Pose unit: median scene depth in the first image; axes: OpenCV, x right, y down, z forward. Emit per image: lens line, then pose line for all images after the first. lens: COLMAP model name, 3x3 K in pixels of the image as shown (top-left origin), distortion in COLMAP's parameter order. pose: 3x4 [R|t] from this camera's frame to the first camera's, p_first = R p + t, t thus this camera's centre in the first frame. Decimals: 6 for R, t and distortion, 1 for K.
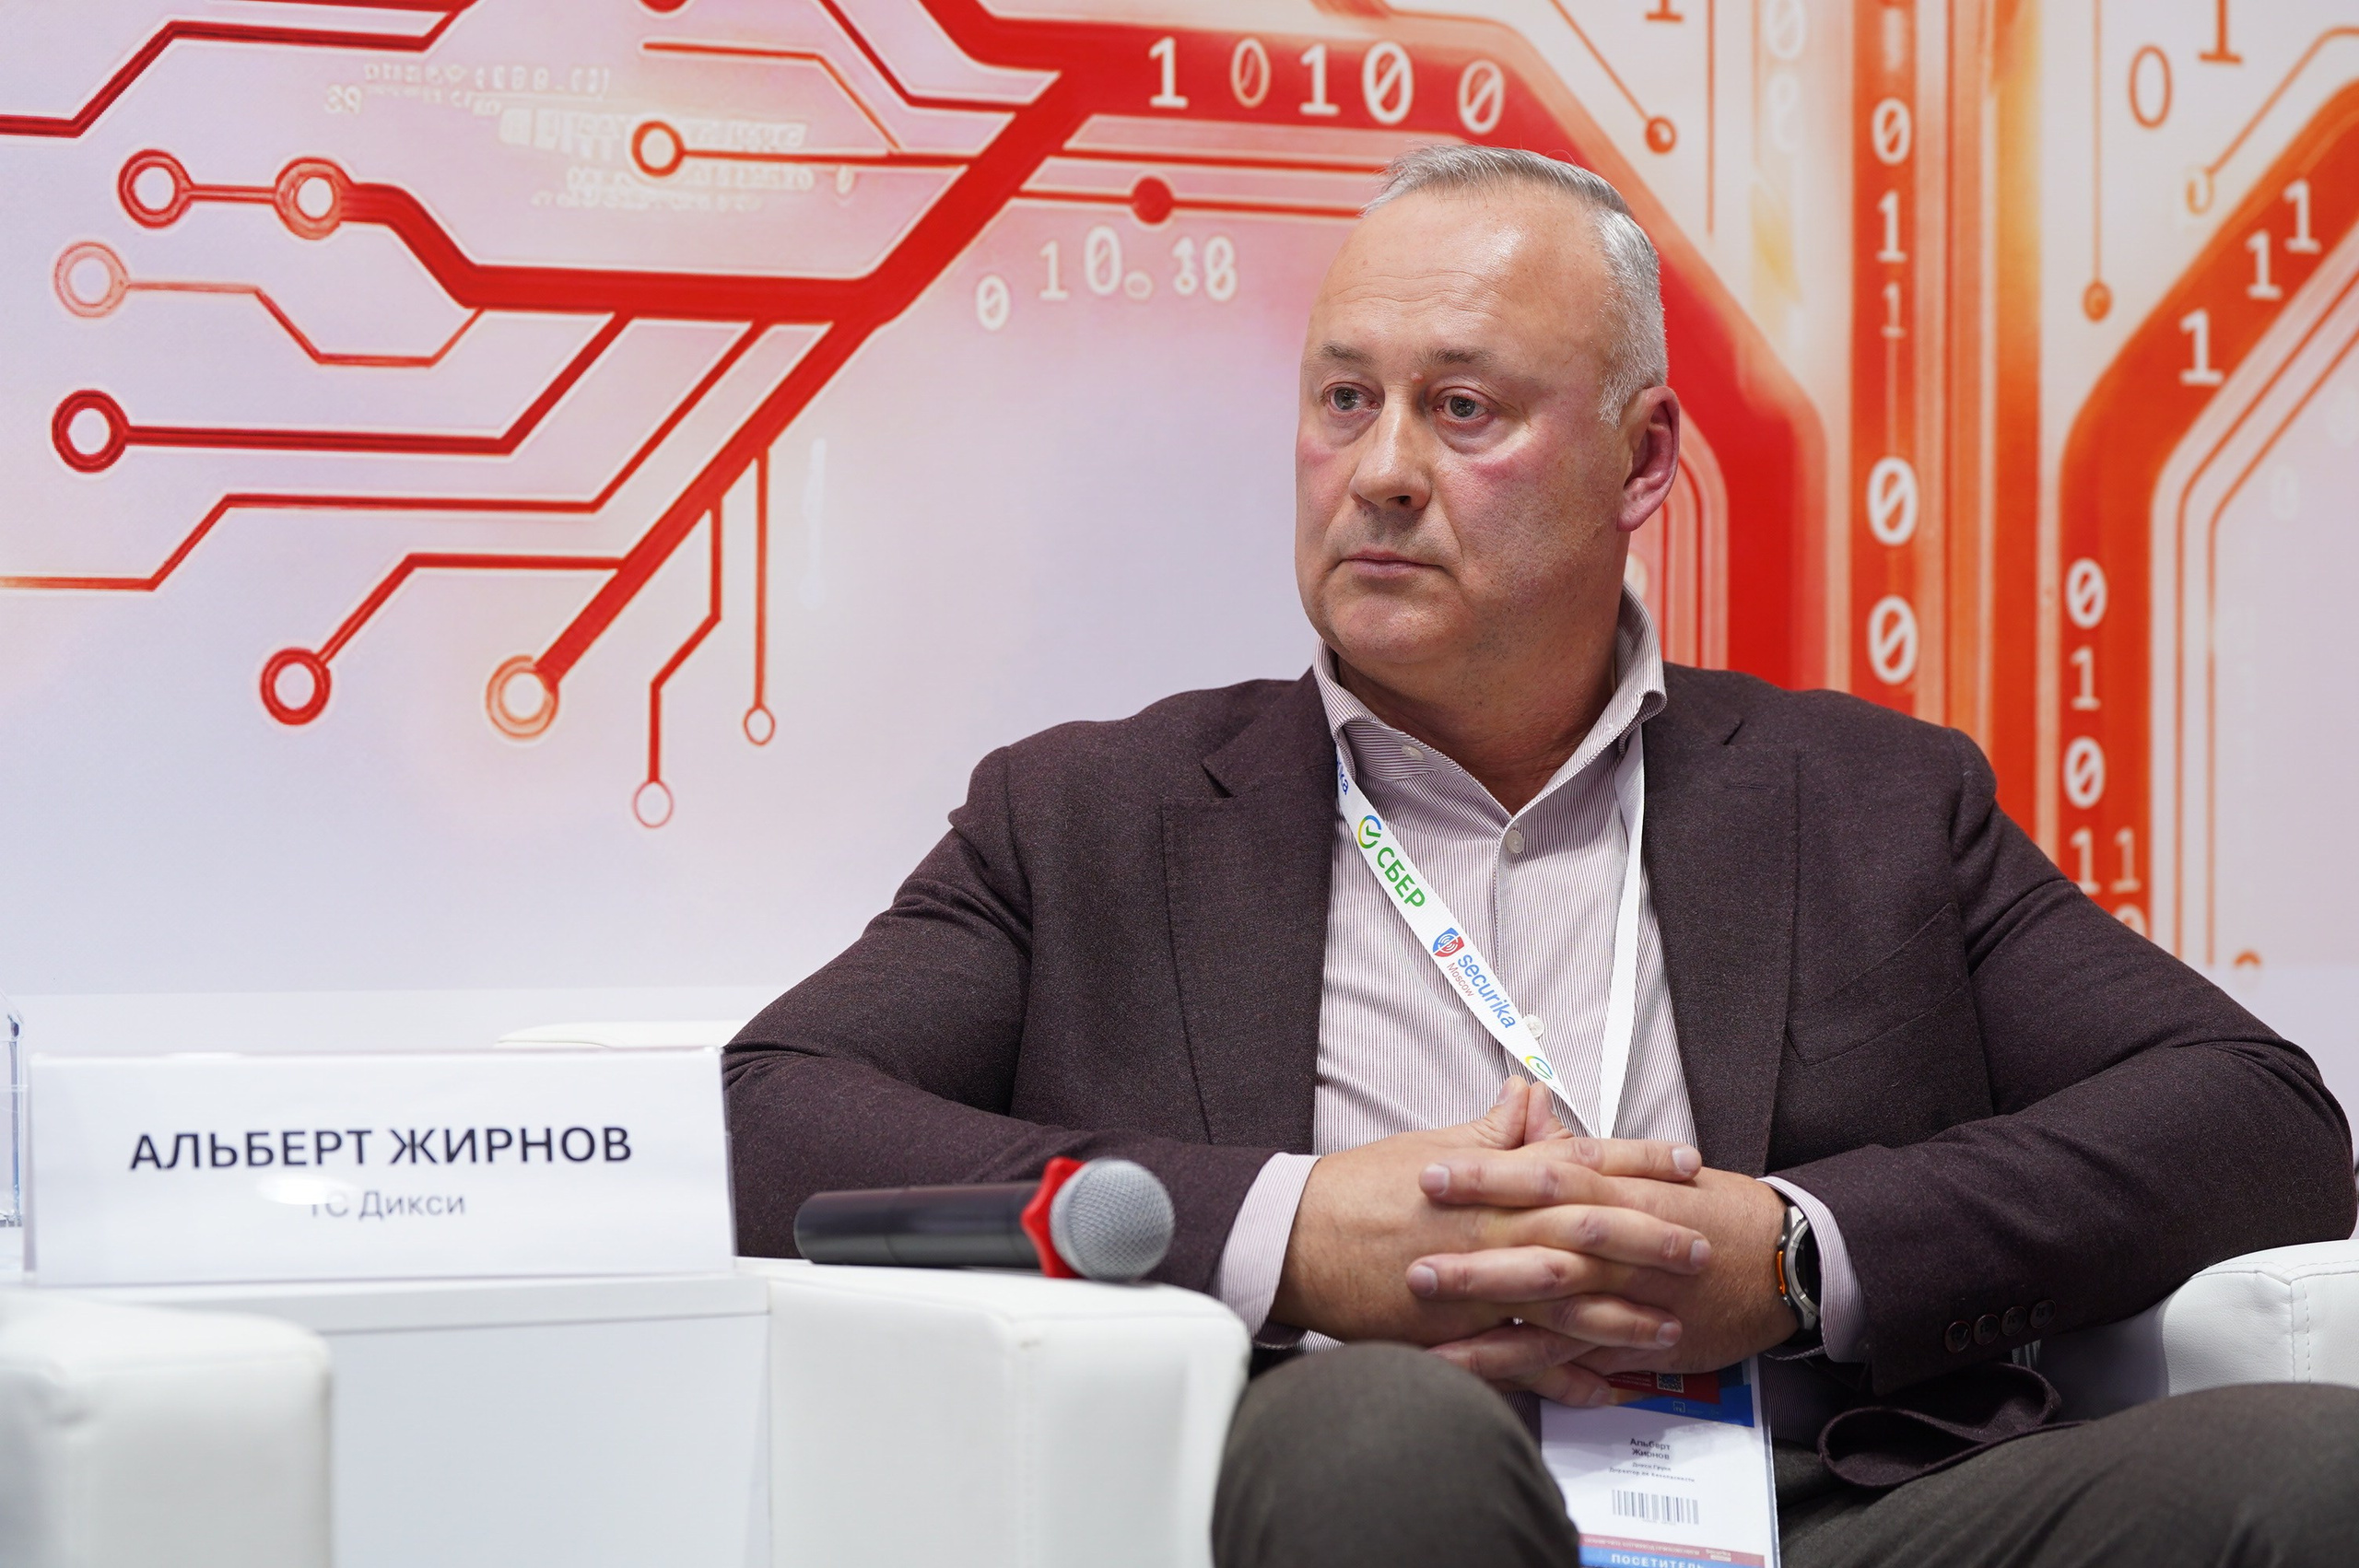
lens RADIAL K [[7676.3, 0, 1185.6], [0, 7676.3, 783.3], [0, 0, 1]] dist [0.025398, 0.000000]
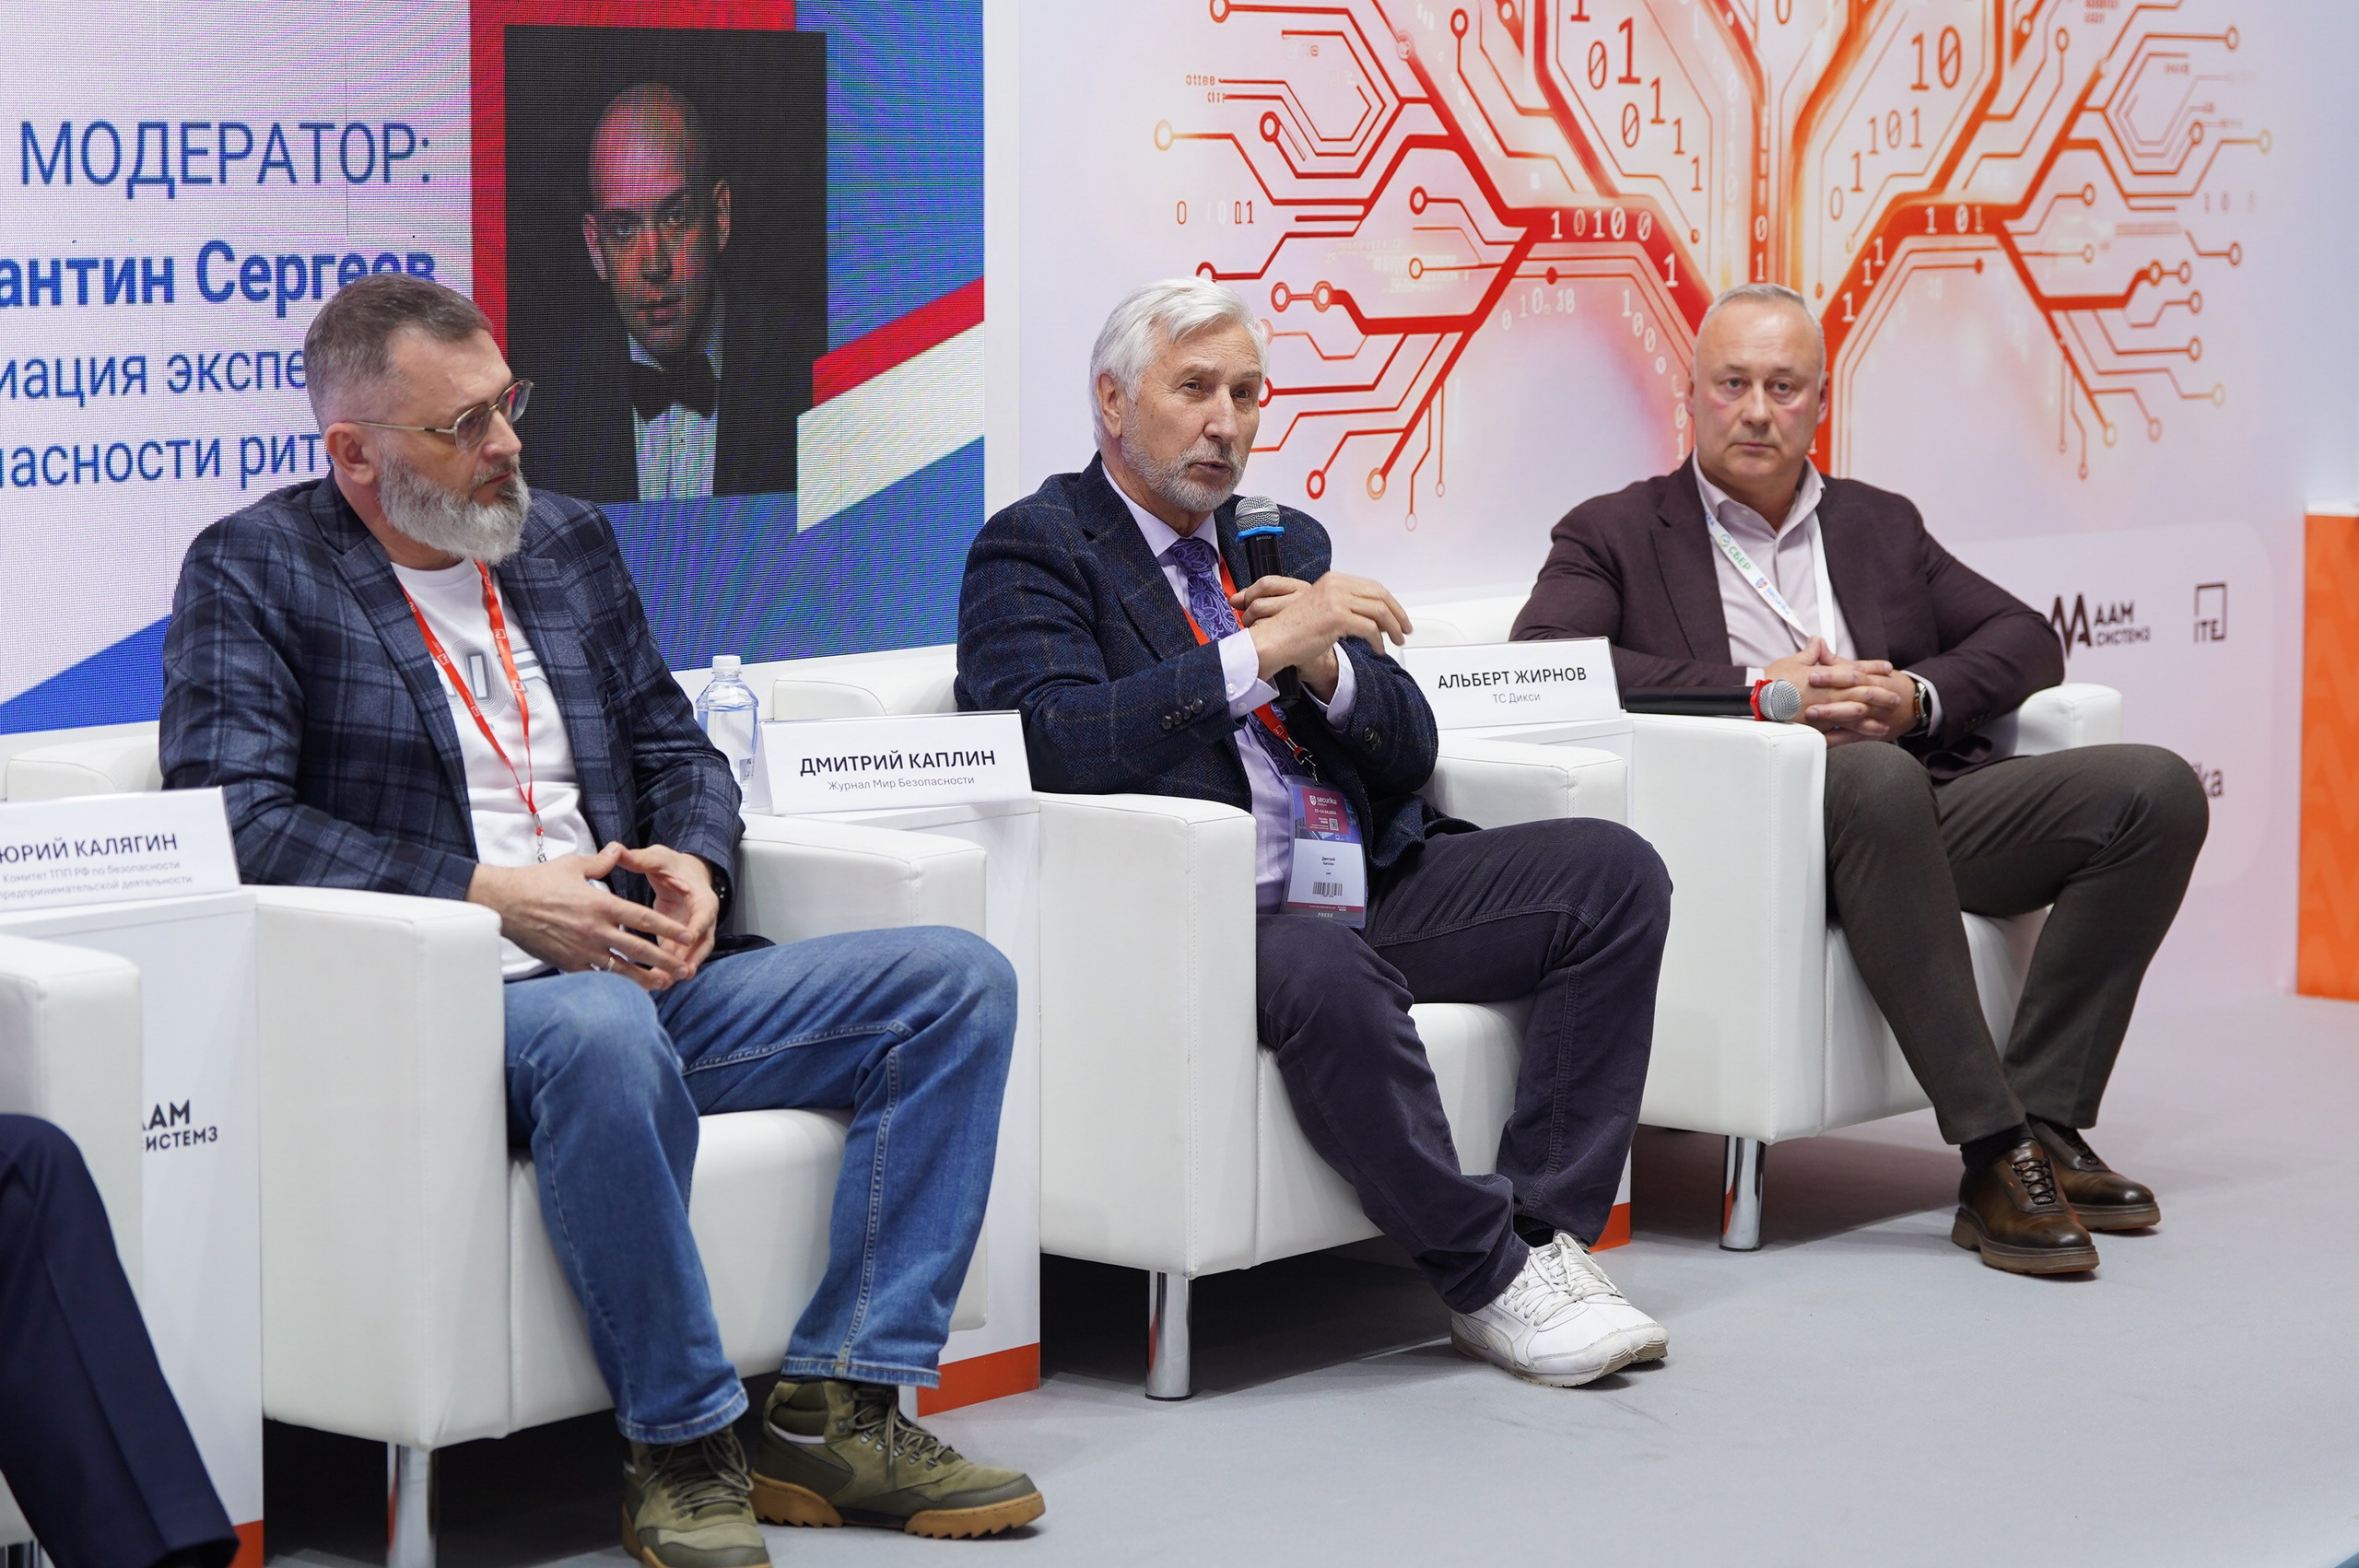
lens RADIAL K [[5670.3, 0, 1164.5], [0, 5670.3, 772.0], [0, 0, 1]] dist [-0.004963, 0.000000]
pose [[0.956932, -0.025583, 0.289182, -0.724493], [-0.008019, 0.993400, 0.114419, -0.135660], [-0.290201, -0.111811, 0.950411, -0.825998]]
